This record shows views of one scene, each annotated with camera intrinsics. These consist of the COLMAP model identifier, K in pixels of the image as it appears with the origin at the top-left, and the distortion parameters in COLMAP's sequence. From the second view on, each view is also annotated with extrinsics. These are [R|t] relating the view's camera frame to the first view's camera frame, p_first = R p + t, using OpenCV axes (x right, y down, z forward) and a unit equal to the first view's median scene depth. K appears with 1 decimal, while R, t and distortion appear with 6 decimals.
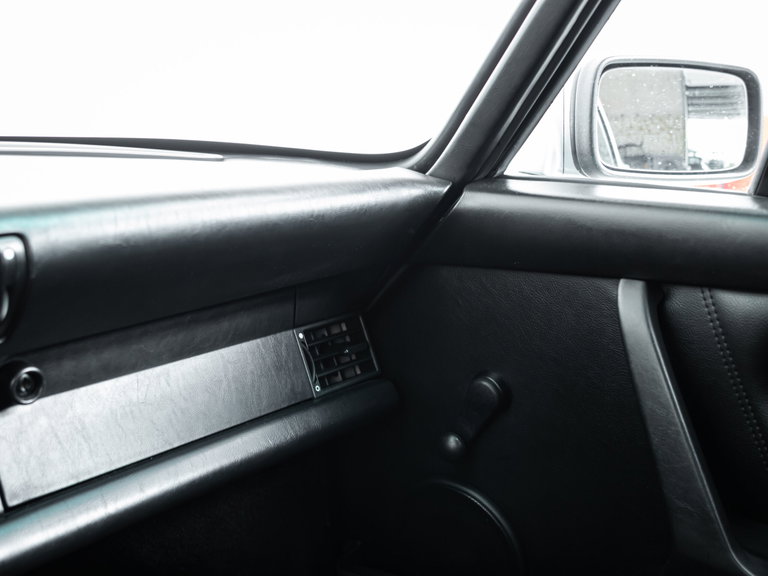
lens RADIAL K [[969.4, 0, 384.0], [0, 969.4, 288.0], [0, 0, 1]] dist [0.042748, 0.024145]
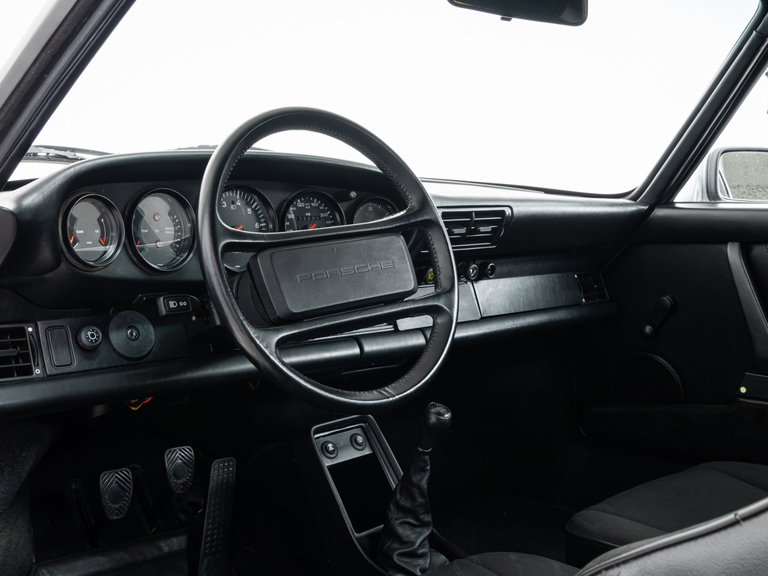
lens RADIAL K [[969.4, 0, 384.0], [0, 969.4, 288.0], [0, 0, 1]] dist [0.042748, 0.024145]
pose [[0.991724, 0.014490, -0.127570, -0.241689], [-0.027266, 0.994715, -0.098984, 0.312402], [0.125462, 0.101643, 0.986878, -1.222168]]
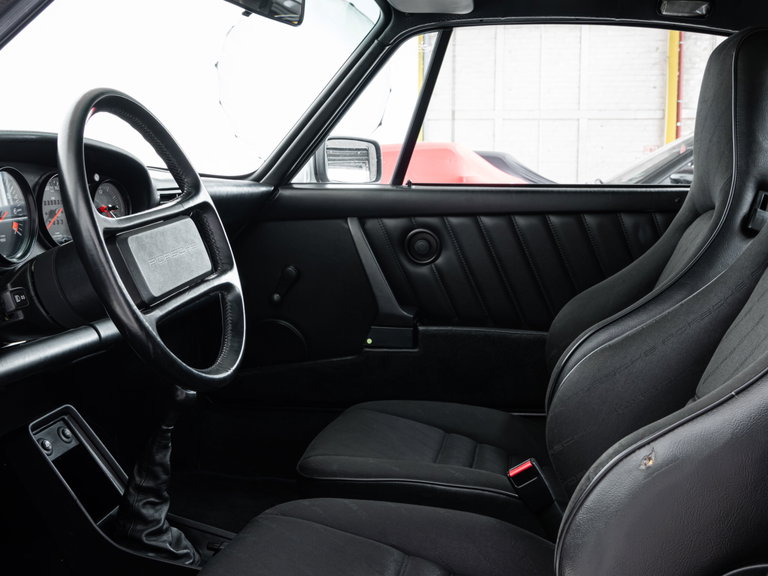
lens RADIAL K [[969.4, 0, 384.0], [0, 969.4, 288.0], [0, 0, 1]] dist [0.042748, 0.024145]
pose [[0.874766, -0.053637, 0.481567, -0.877284], [0.091630, 0.994234, -0.055707, 0.308346], [-0.475803, 0.092856, 0.874637, -1.236021]]
